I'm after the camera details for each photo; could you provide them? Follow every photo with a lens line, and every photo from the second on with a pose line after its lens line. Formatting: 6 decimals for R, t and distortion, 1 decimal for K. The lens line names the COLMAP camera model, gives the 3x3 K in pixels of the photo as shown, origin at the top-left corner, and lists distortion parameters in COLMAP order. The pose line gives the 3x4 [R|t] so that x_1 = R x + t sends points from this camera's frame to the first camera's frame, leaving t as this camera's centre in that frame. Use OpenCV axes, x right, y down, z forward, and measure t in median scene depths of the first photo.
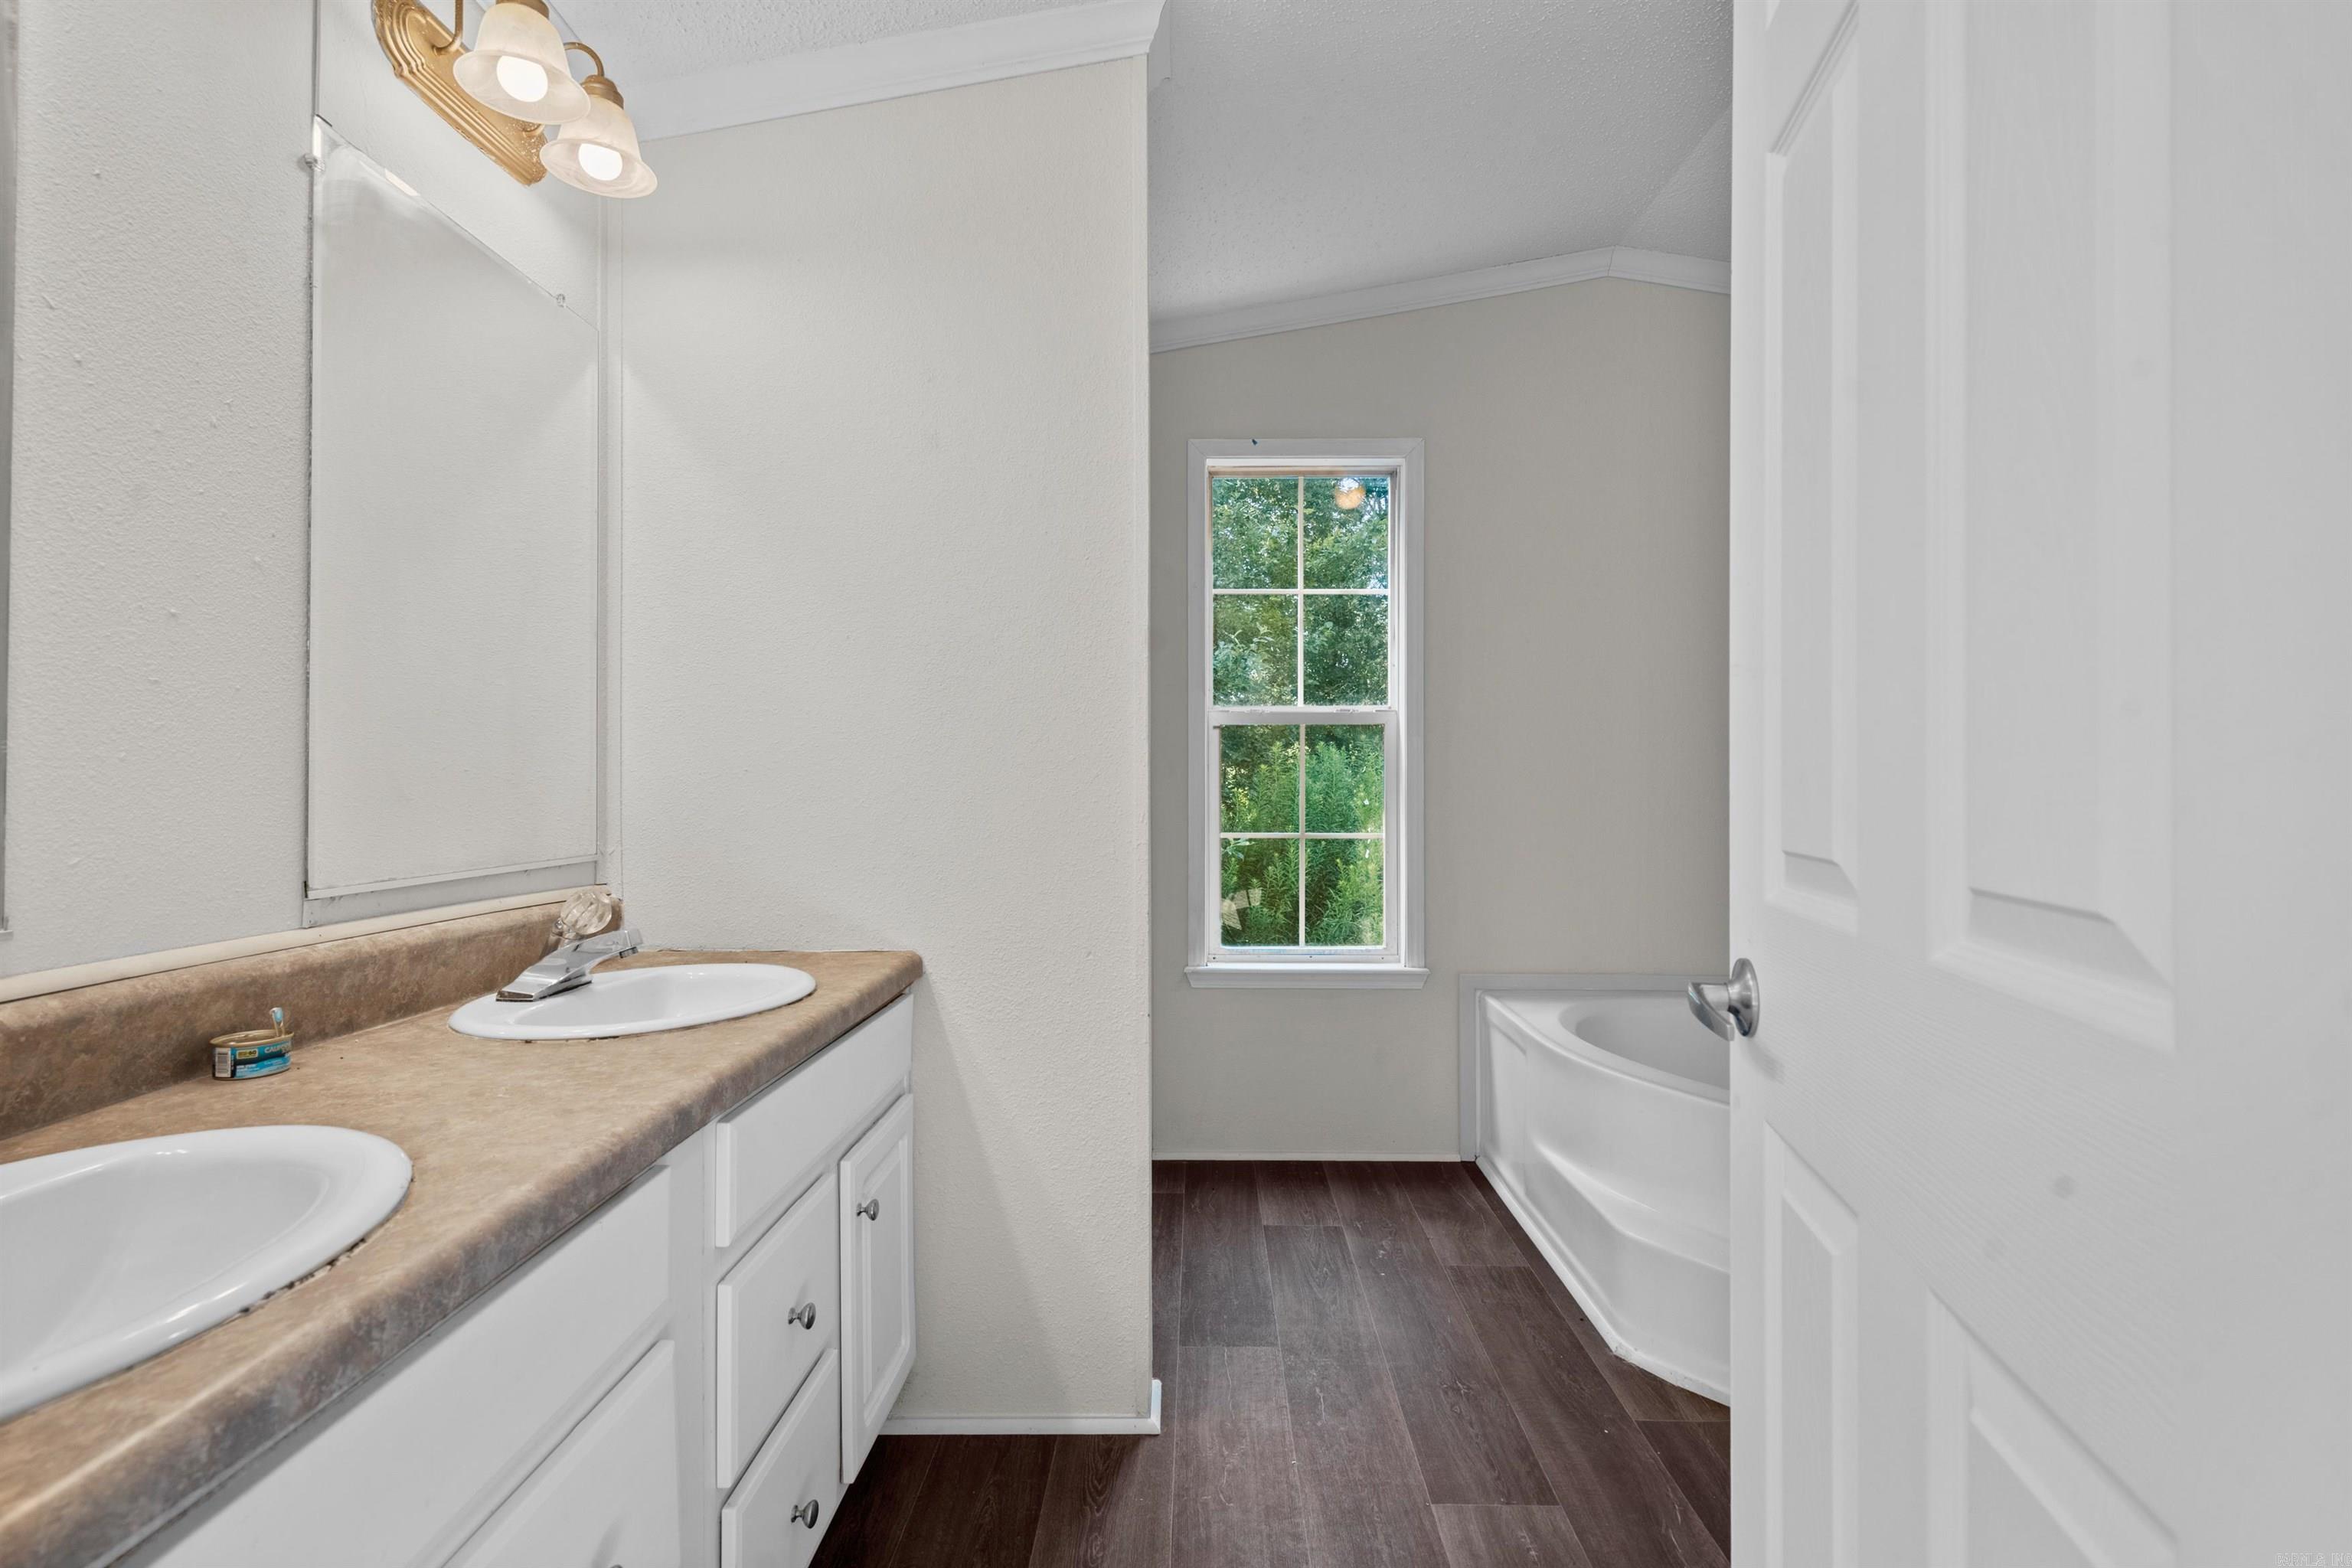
lens RADIAL K [[1078.5, 0, 1171.8], [0, 1078.5, 767.1], [0, 0, 1]] dist [-0.009414, 0.005024]
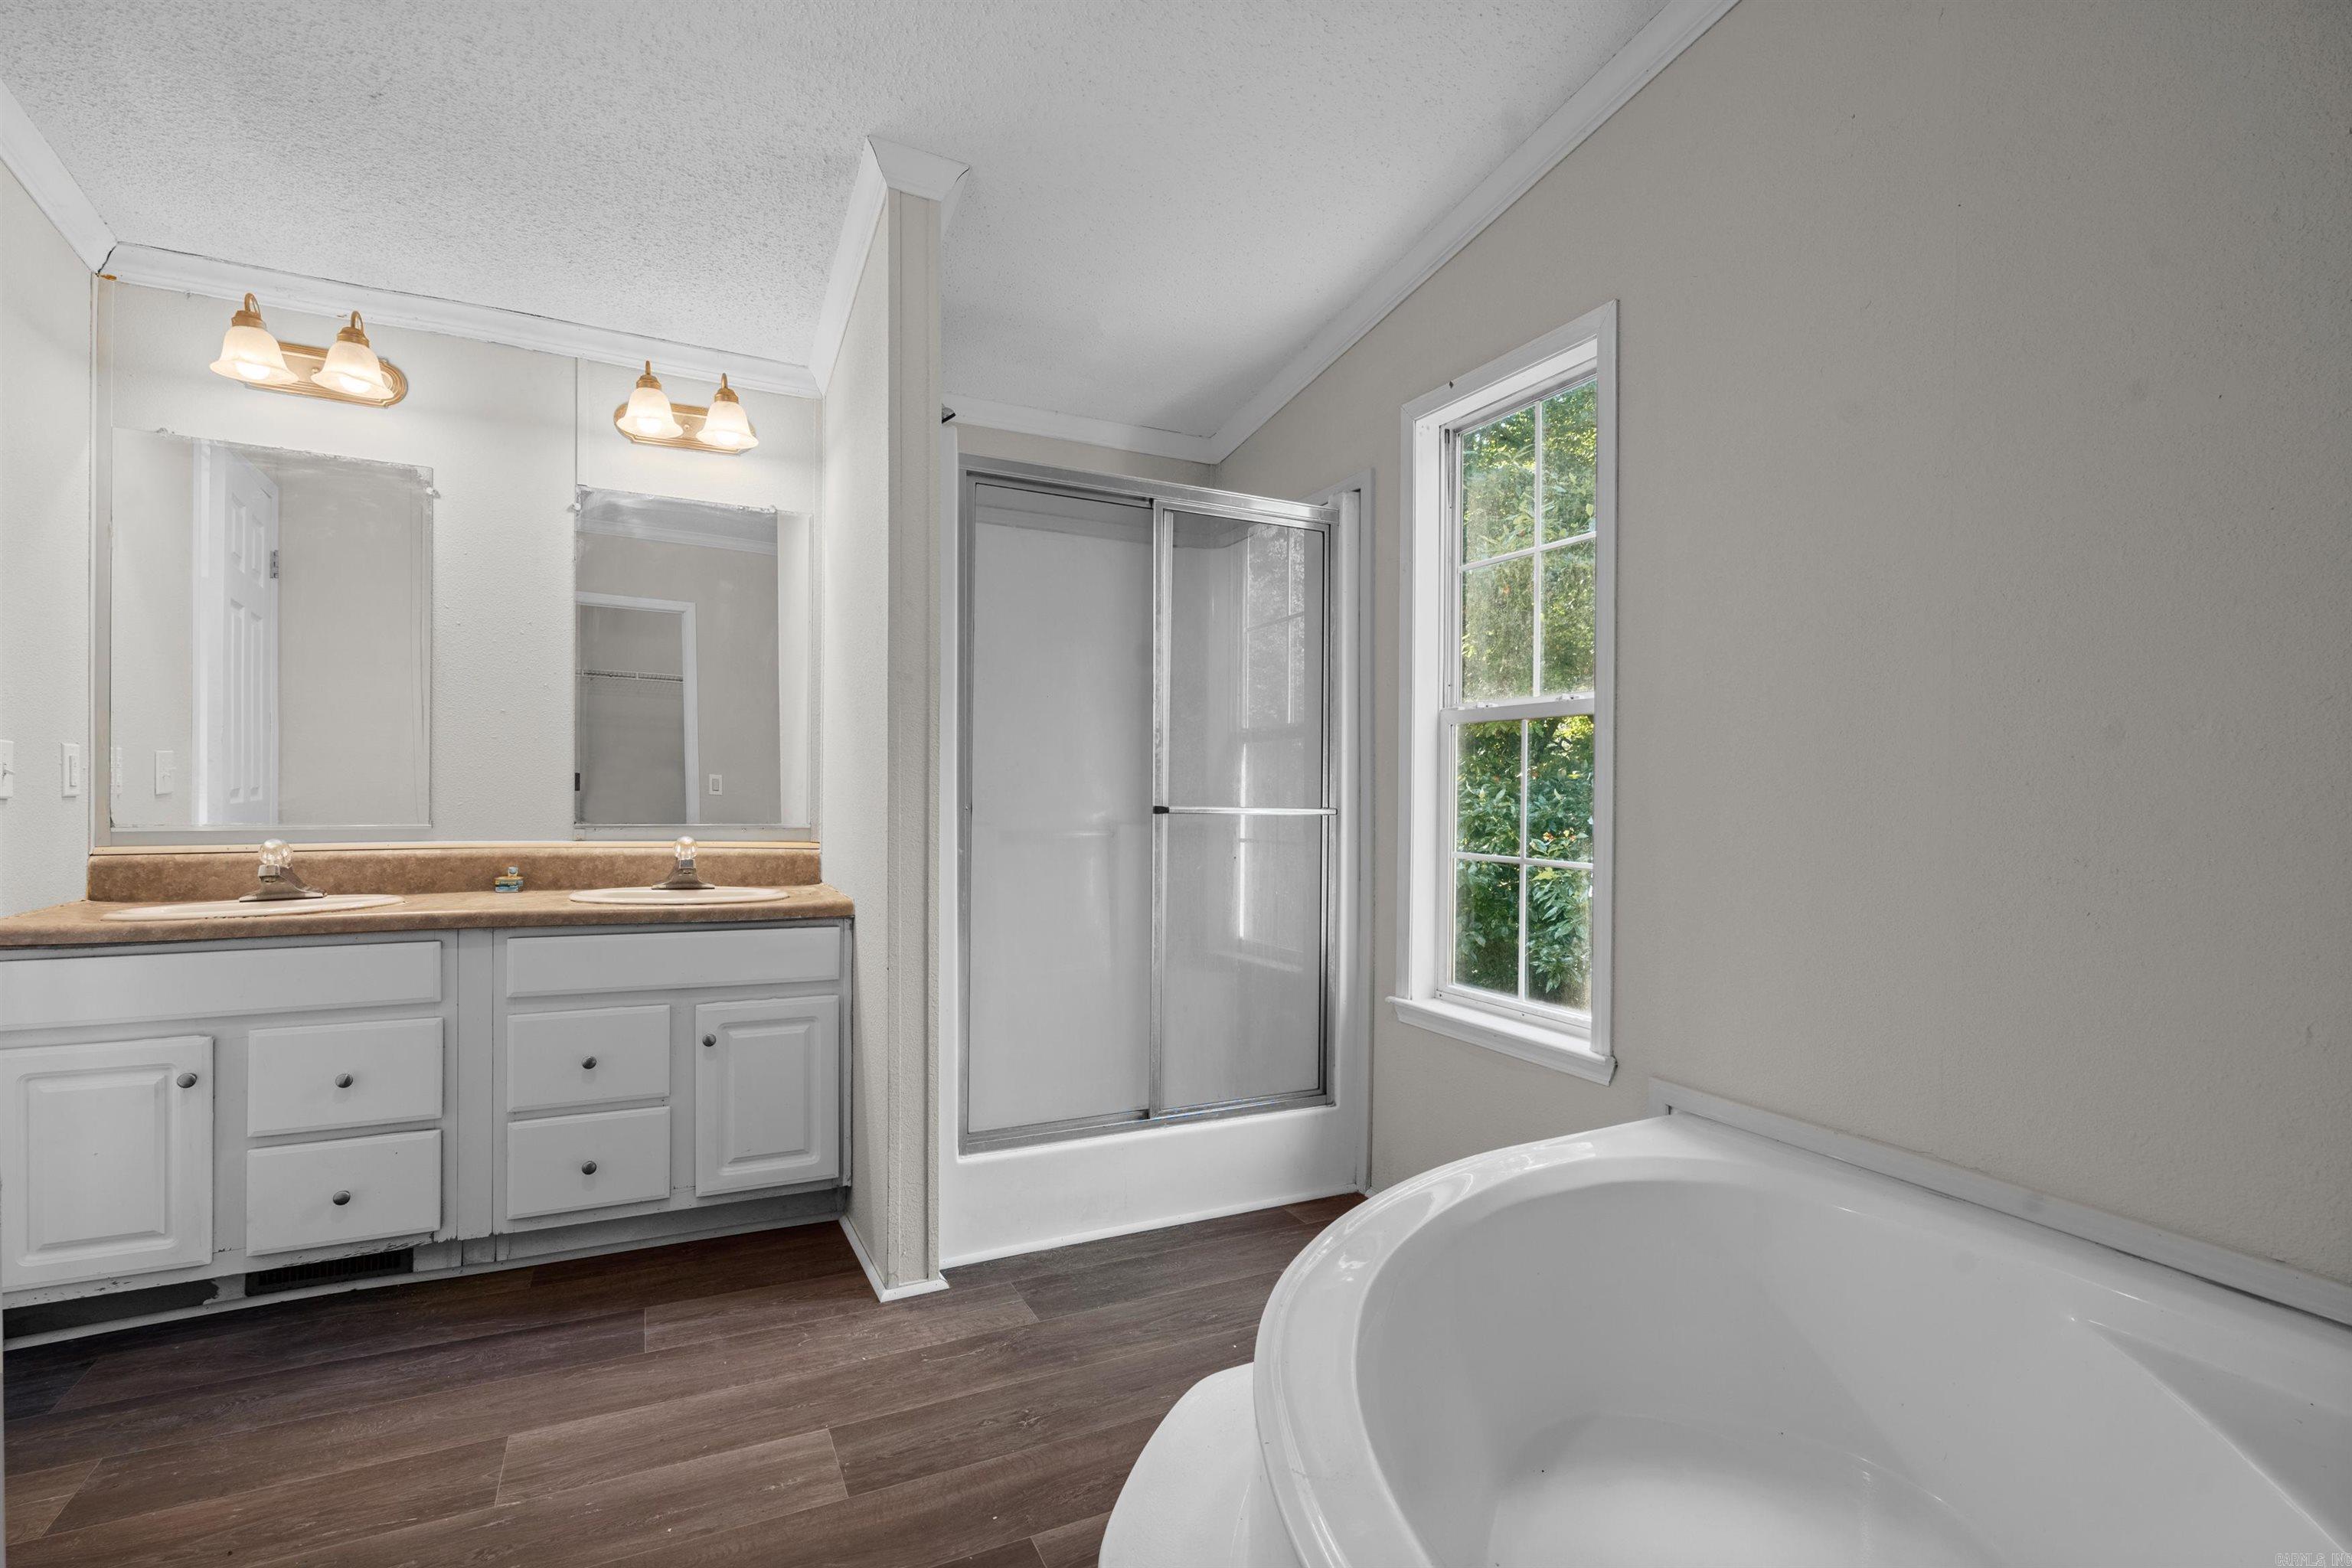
lens RADIAL K [[1078.5, 0, 1167.7], [0, 1078.5, 801.5], [0, 0, 1]] dist [-0.009414, 0.005024]
pose [[0.456572, 0.012730, -0.889595, 1.114420], [-0.003556, 0.999916, 0.012483, 0.019043], [0.889679, -0.002536, 0.456579, 0.651055]]
